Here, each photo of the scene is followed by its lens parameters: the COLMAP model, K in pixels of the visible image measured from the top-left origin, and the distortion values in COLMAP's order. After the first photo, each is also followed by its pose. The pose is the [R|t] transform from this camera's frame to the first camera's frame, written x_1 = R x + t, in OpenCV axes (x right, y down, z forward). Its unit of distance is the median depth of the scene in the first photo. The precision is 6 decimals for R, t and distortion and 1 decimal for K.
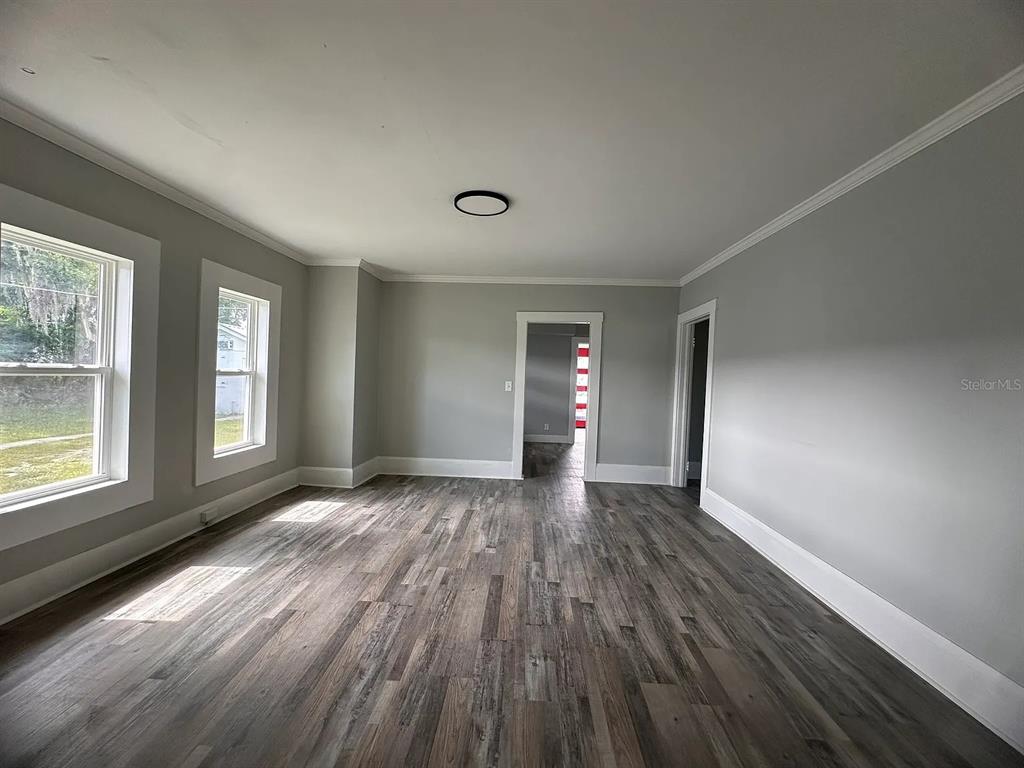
lens RADIAL K [[410.0, 0, 512.0], [0, 410.0, 380.3], [0, 0, 1]] dist [-0.002155, 0.000147]
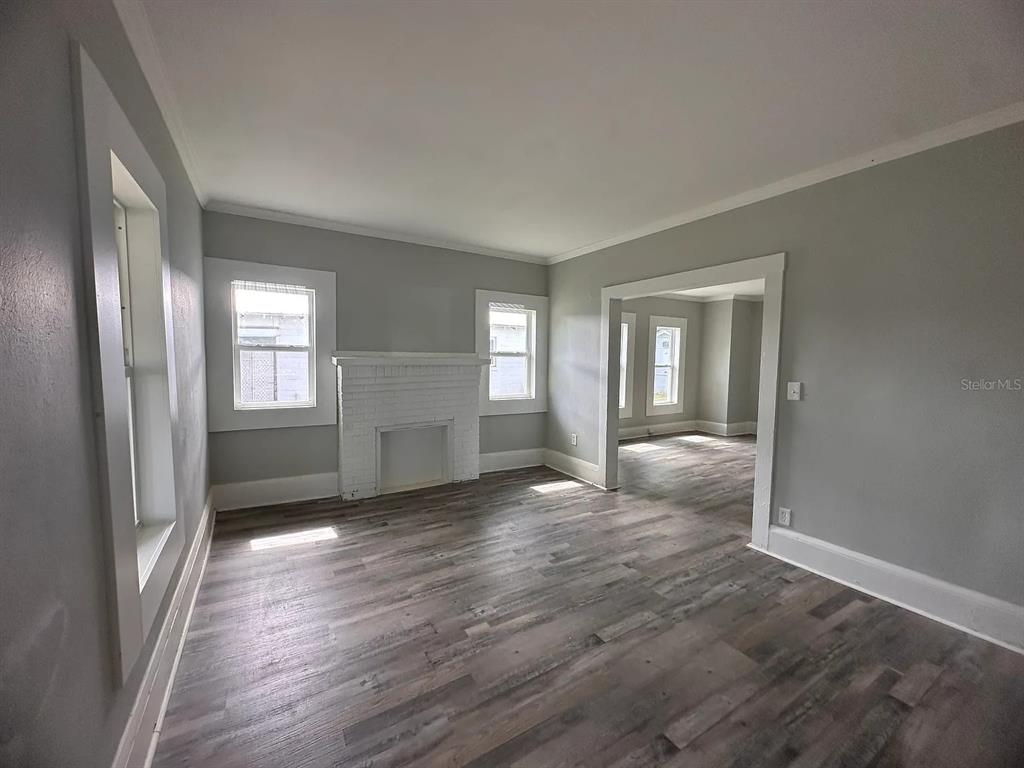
lens RADIAL K [[410.0, 0, 512.9], [0, 410.0, 384.0], [0, 0, 1]] dist [-0.002155, 0.000147]
pose [[0.553316, 0.026497, -0.832550, 0.784367], [-0.001261, 0.999519, 0.030973, 0.012474], [0.832971, -0.016088, 0.553083, -0.968590]]
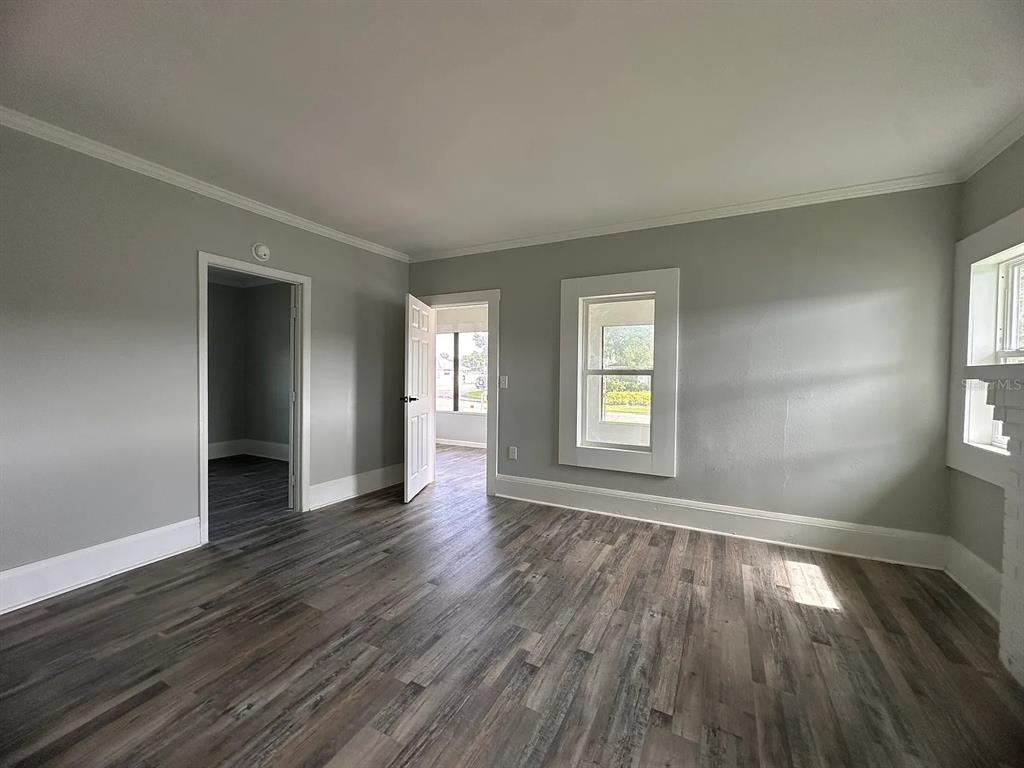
lens RADIAL K [[410.0, 0, 510.1], [0, 410.0, 379.3], [0, 0, 1]] dist [-0.002155, 0.000147]
pose [[-0.900266, -0.056726, 0.431629, -0.205594], [-0.044297, 0.998265, 0.038804, 0.001900], [-0.433081, 0.015814, -0.901216, 0.241782]]
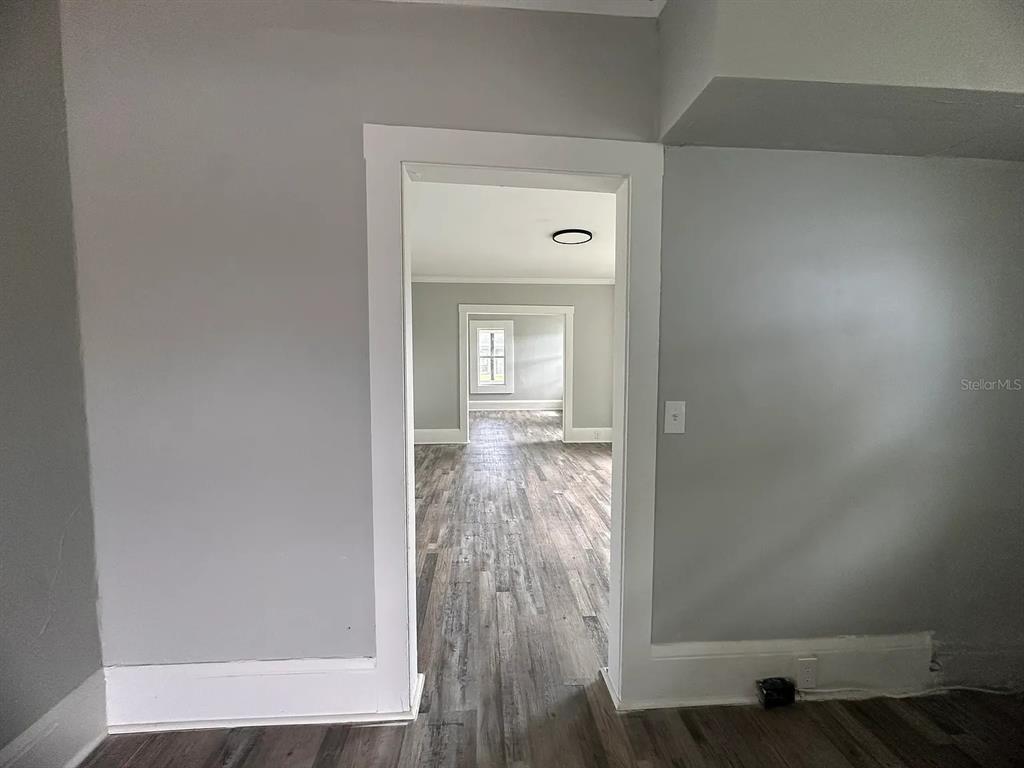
lens RADIAL K [[410.0, 0, 510.6], [0, 410.0, 382.9], [0, 0, 1]] dist [-0.002155, 0.000147]
pose [[-0.993610, -0.030411, -0.108690, 0.271145], [-0.038827, 0.996339, 0.076167, -0.035954], [0.105976, 0.079900, -0.991153, 2.414669]]
